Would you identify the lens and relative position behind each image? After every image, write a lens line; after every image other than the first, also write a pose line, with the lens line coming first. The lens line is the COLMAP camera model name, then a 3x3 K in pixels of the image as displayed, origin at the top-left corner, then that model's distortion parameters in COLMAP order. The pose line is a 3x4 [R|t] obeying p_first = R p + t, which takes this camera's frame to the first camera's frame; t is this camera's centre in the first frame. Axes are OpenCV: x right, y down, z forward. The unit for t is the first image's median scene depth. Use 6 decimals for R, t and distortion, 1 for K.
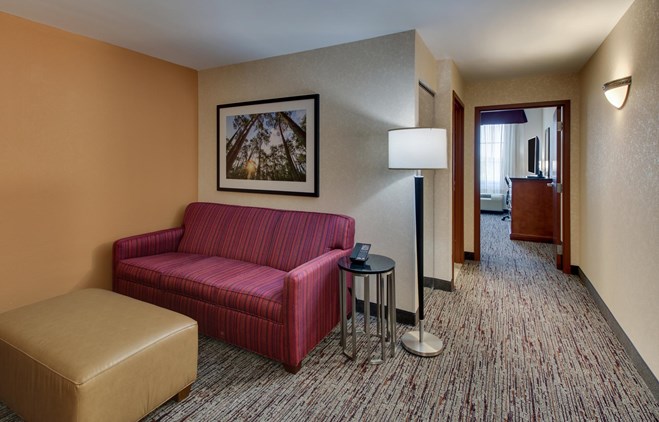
lens RADIAL K [[318.0, 0, 329.5], [0, 318.0, 211.0], [0, 0, 1]] dist [0.000109, -0.000382]
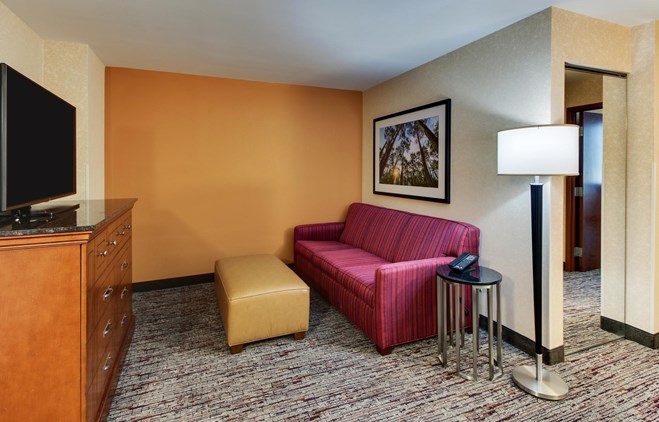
lens RADIAL K [[318.4, 0, 328.8], [0, 318.4, 232.1], [0, 0, 1]] dist [-0.000089, -0.007722]
pose [[0.779185, 0.111479, -0.616801, 0.298781], [-0.083233, 0.993744, 0.074462, 0.001893], [0.621243, -0.006682, 0.783590, -0.010233]]
